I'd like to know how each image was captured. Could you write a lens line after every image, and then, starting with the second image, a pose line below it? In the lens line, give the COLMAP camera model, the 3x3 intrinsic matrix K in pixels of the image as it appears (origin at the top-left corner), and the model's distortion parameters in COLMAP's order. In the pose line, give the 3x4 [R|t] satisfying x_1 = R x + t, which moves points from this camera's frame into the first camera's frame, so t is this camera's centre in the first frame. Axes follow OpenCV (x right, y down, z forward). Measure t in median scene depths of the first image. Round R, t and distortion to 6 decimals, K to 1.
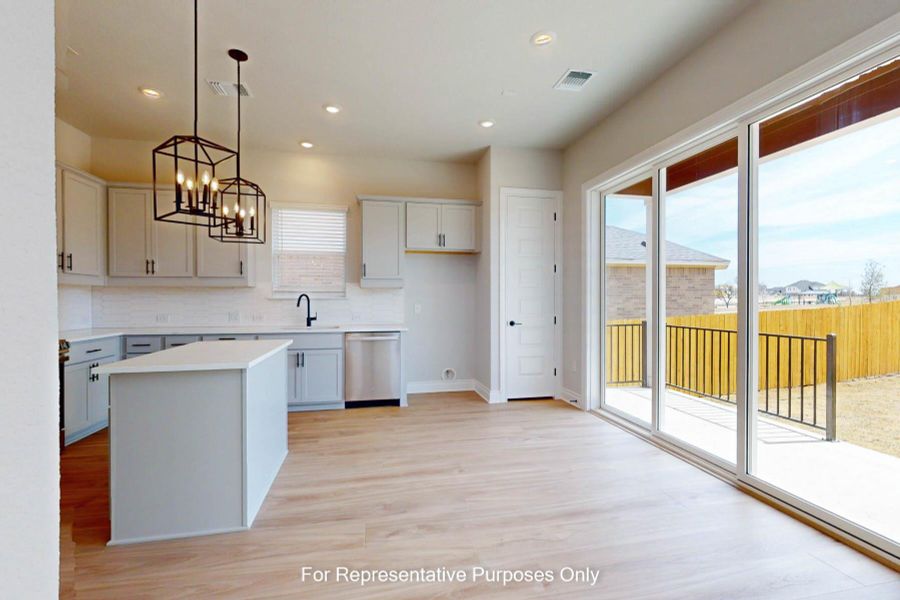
lens RADIAL K [[399.5, 0, 450.0], [0, 399.5, 300.0], [0, 0, 1]] dist [0.000068, 0.000904]
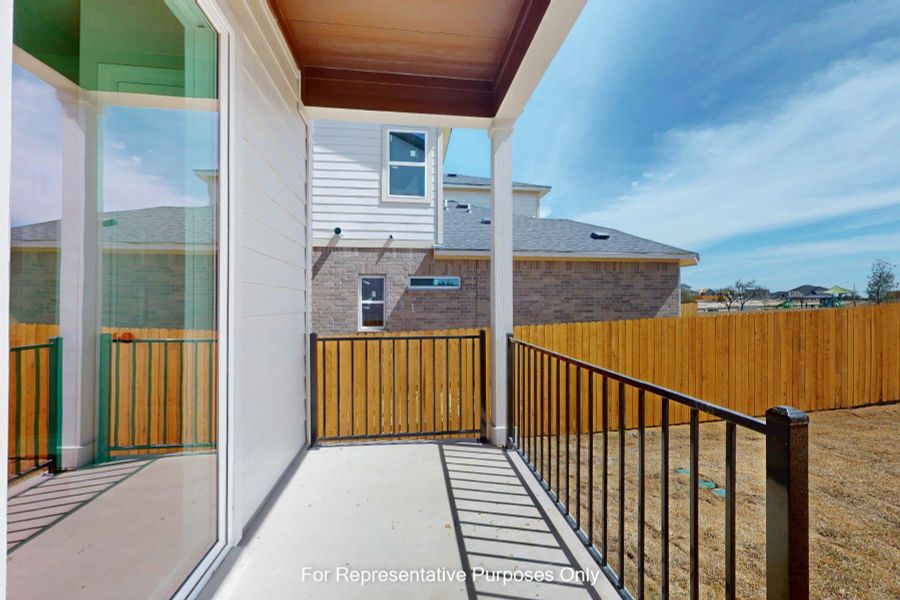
lens RADIAL K [[341.5, 0, 450.0], [0, 341.5, 300.0], [0, 0, 1]] dist [-0.000376, 0.000017]
pose [[0.996456, -0.000342, -0.084119, 0.037809], [-0.000582, 0.999940, -0.010951, 0.000983], [0.084118, 0.010961, 0.996396, 0.038119]]
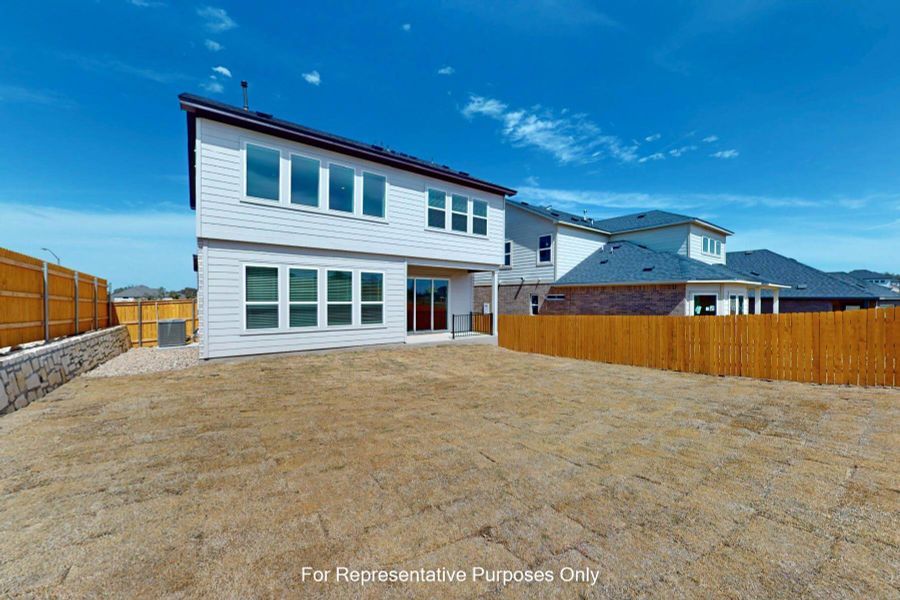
lens RADIAL K [[341.5, 0, 450.0], [0, 341.5, 300.0], [0, 0, 1]] dist [-0.000376, 0.000017]
pose [[0.424257, 0.011309, -0.905471, 0.208904], [-0.009355, 0.999923, 0.008106, -0.004626], [0.905494, 0.005031, 0.424330, -0.028566]]
